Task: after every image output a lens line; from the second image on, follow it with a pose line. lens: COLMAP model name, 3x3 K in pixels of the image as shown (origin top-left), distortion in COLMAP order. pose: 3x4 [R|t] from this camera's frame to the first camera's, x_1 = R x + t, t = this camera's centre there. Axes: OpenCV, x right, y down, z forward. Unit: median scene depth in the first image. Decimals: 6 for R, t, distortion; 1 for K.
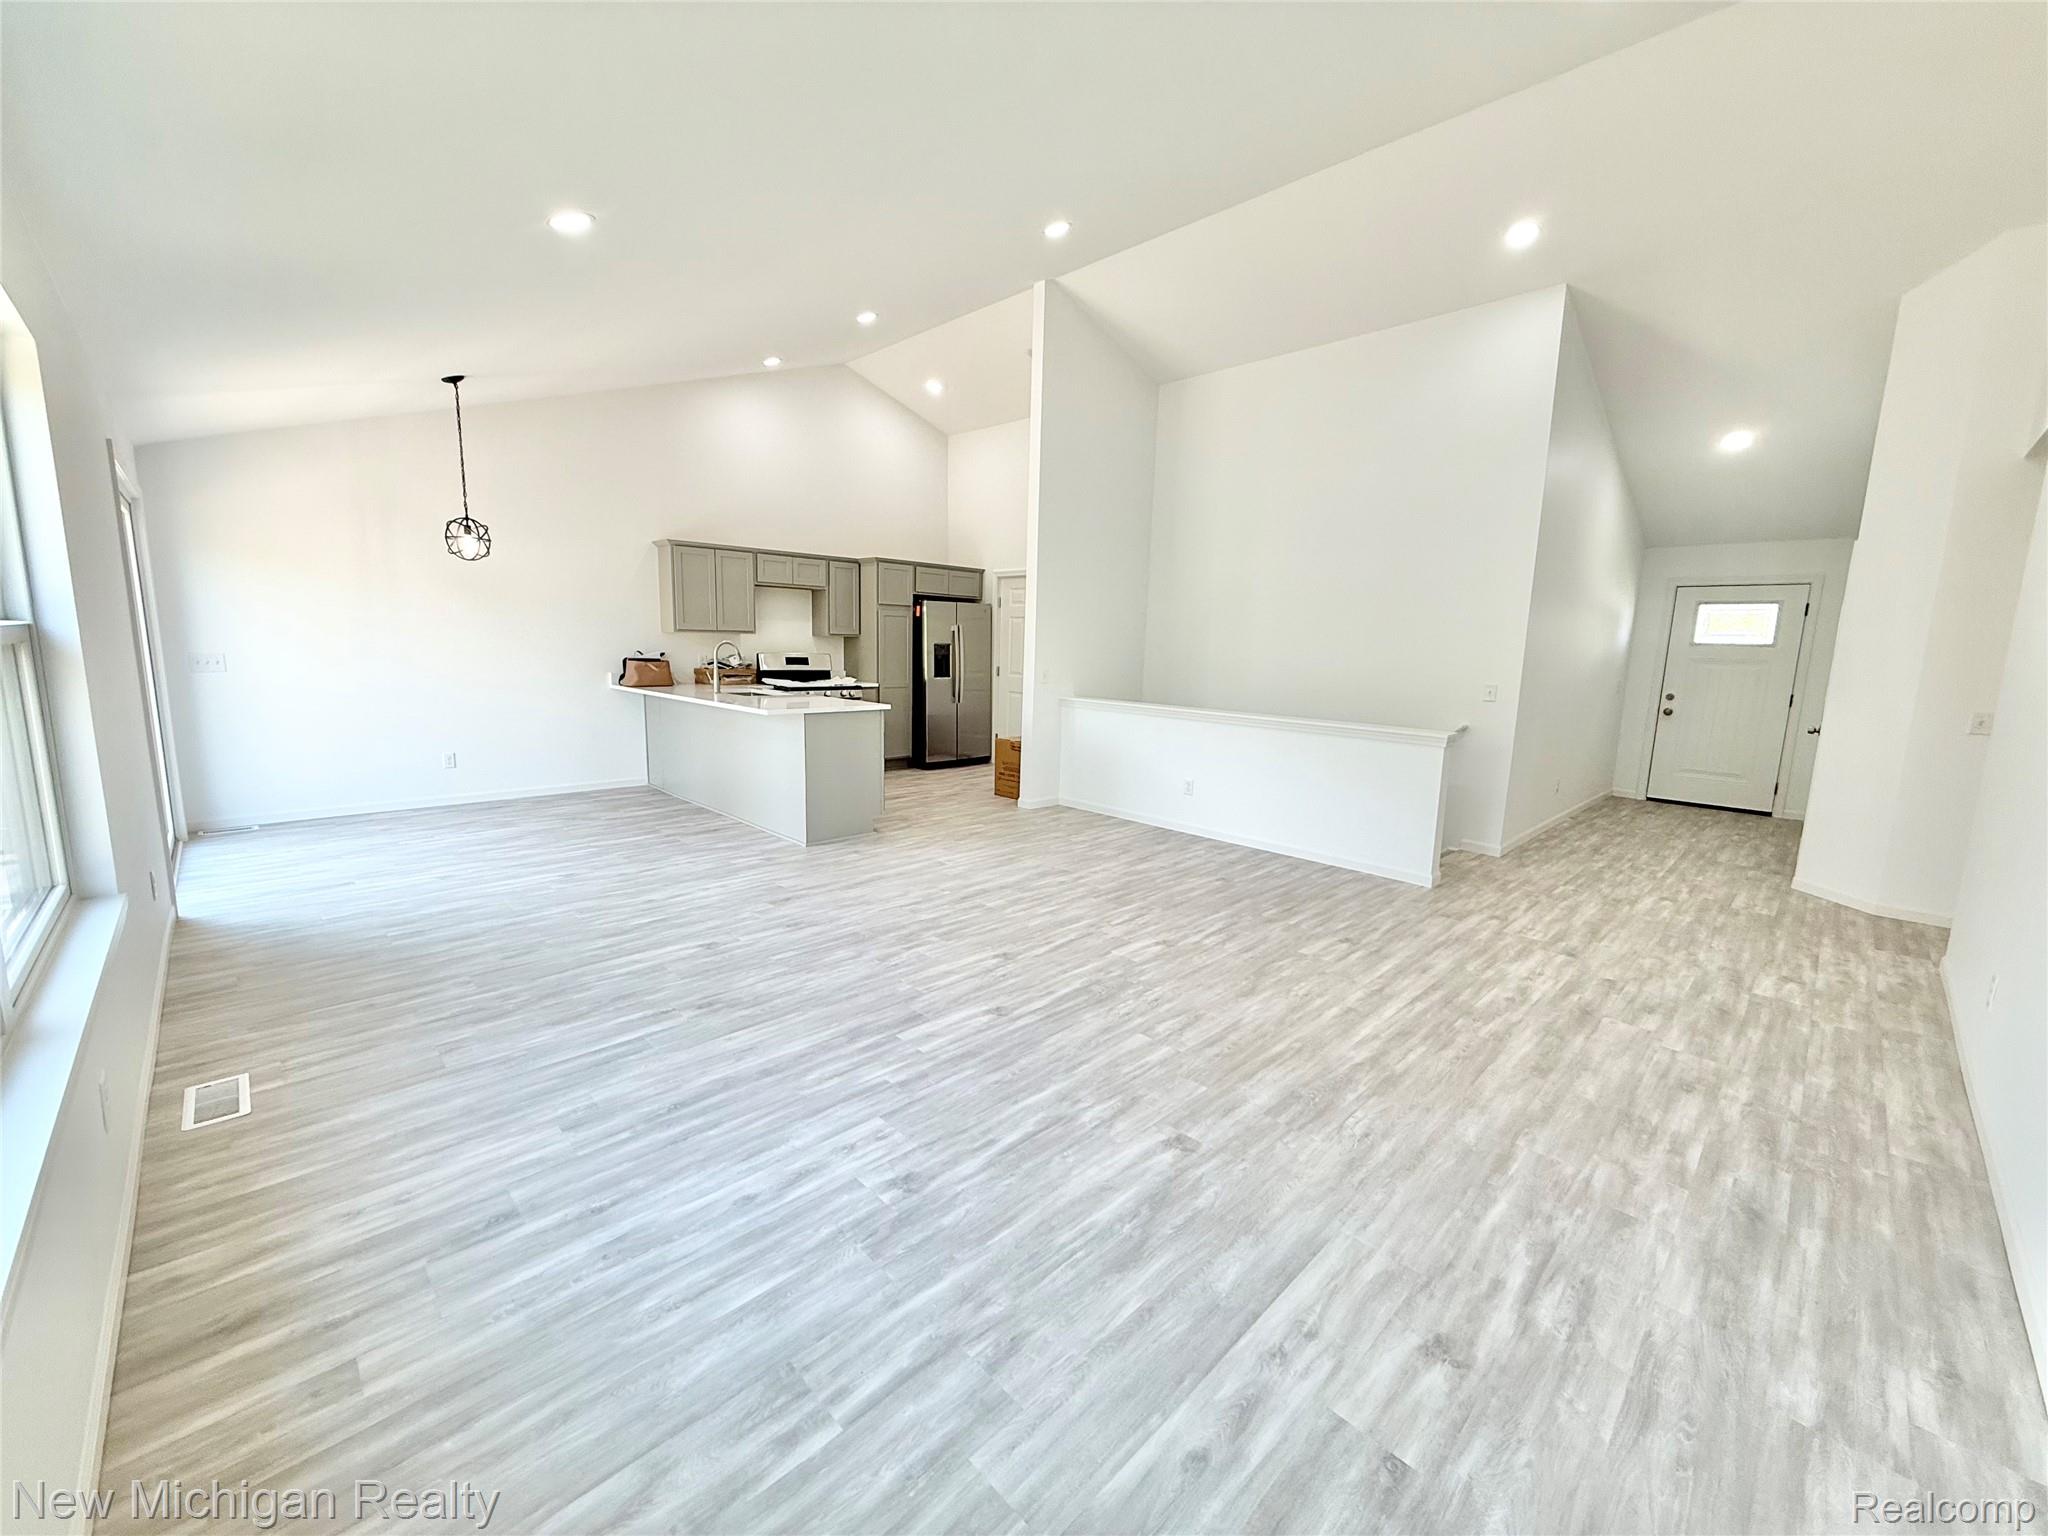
lens RADIAL K [[811.9, 0, 1019.2], [0, 811.9, 766.8], [0, 0, 1]] dist [0.000819, 0.000640]
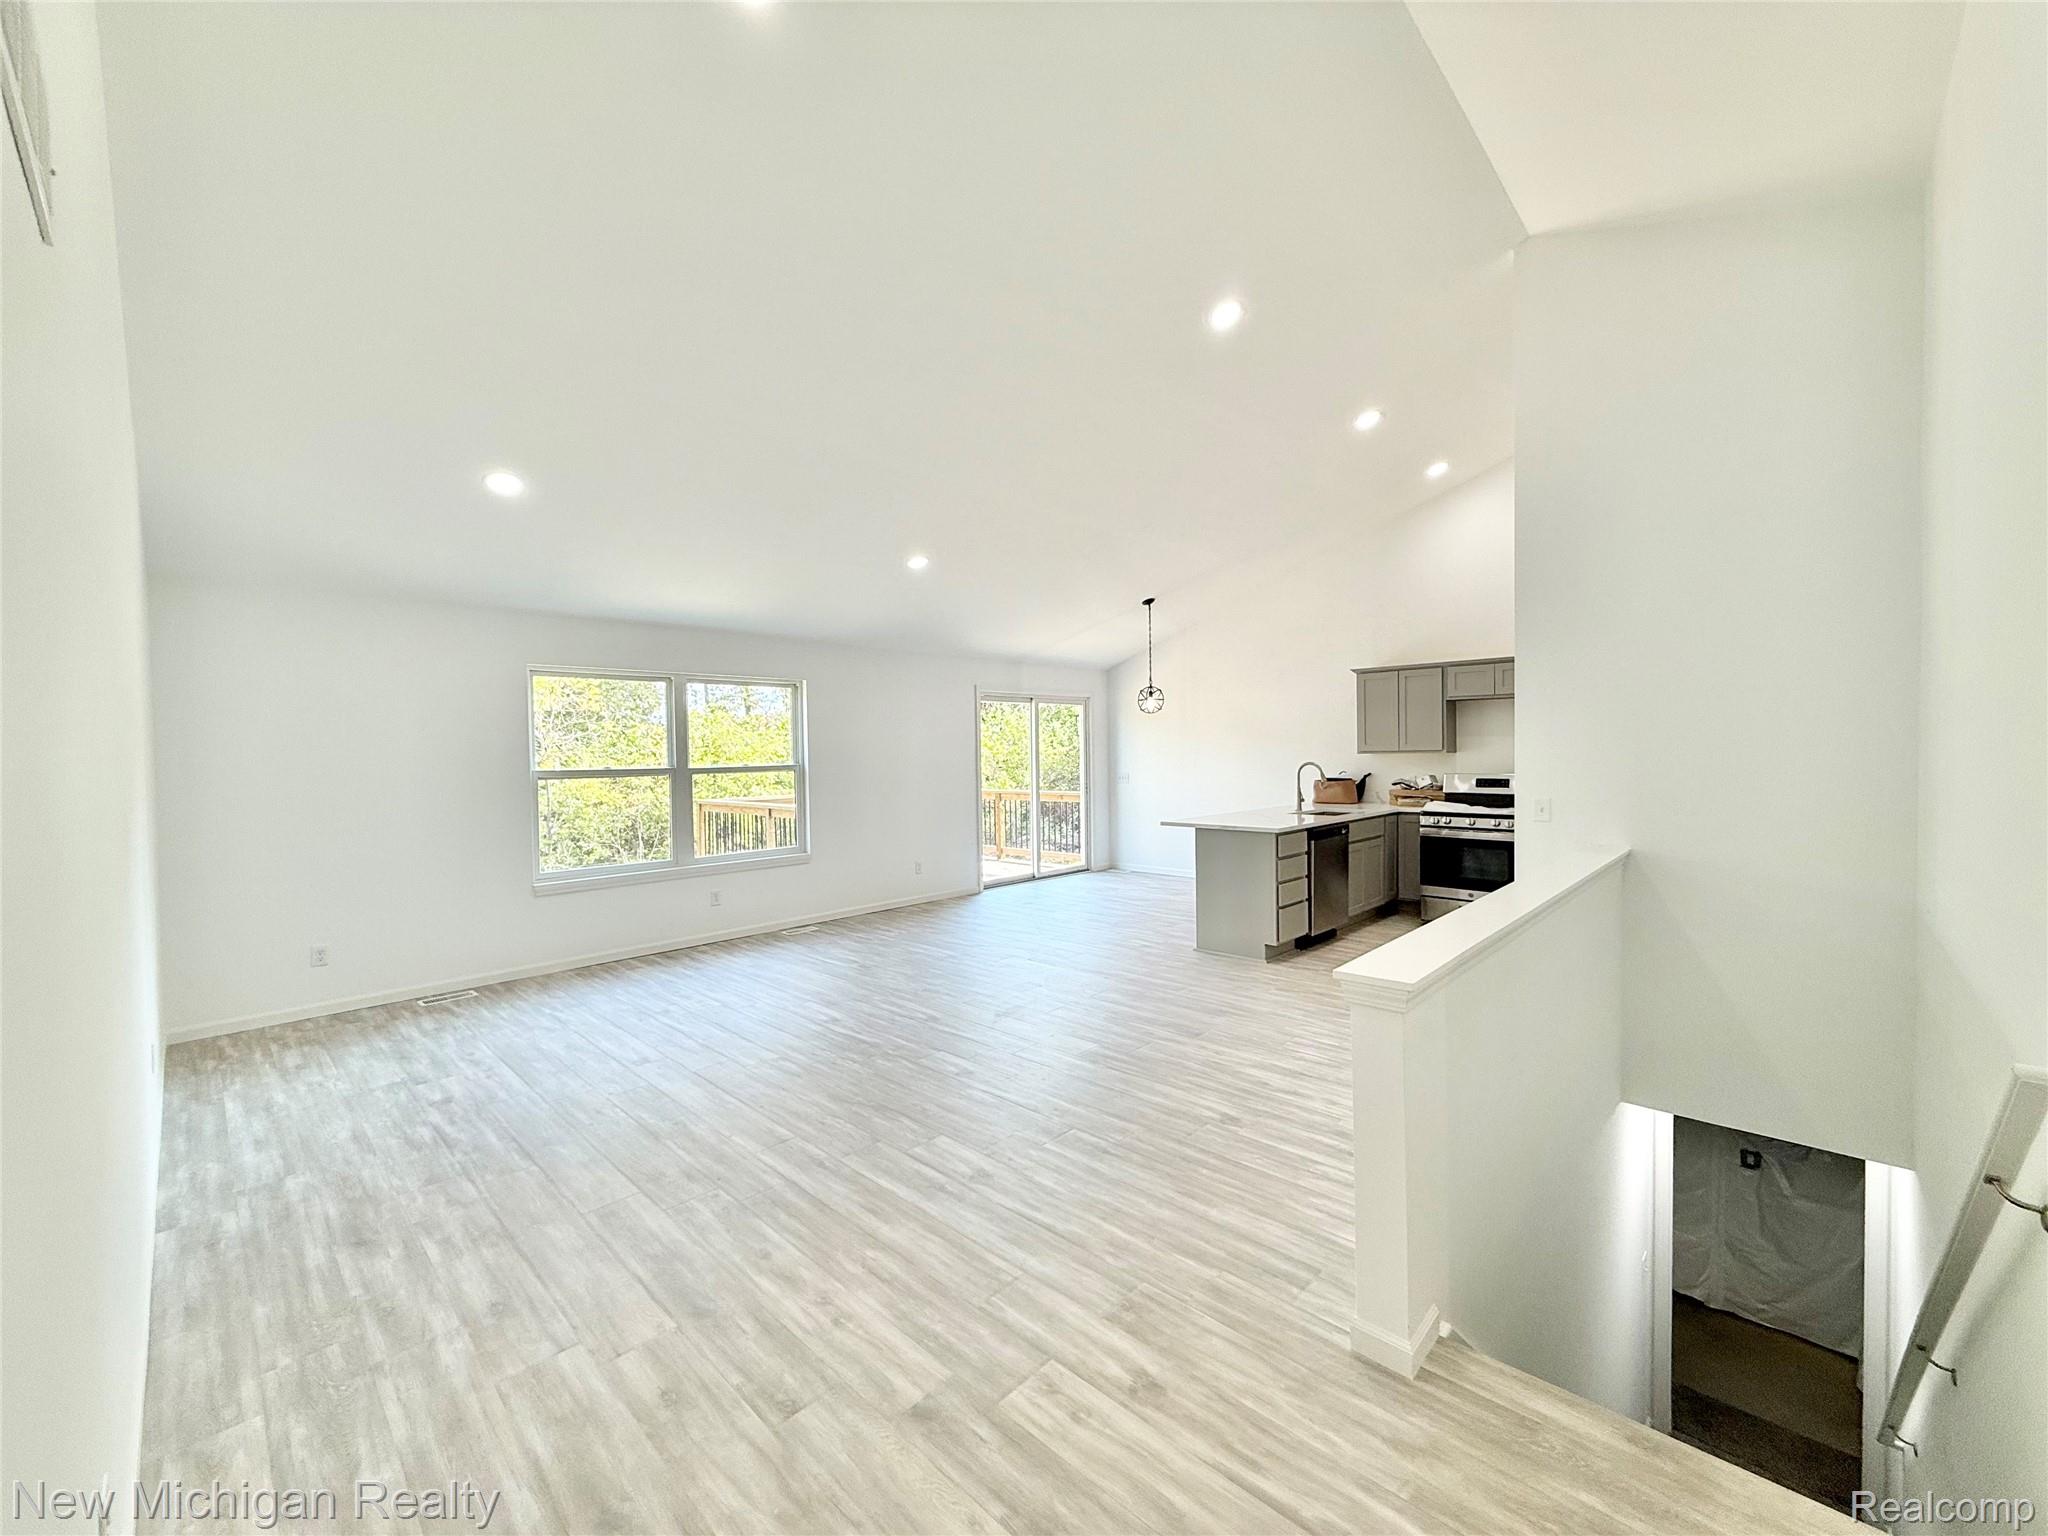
lens RADIAL K [[811.9, 0, 1019.2], [0, 811.9, 766.8], [0, 0, 1]] dist [0.000819, 0.000640]
pose [[0.026510, -0.006678, -0.999626, 1.474658], [-0.138702, 0.990281, -0.010294, -0.181966], [0.989979, 0.138923, 0.025326, 1.268553]]
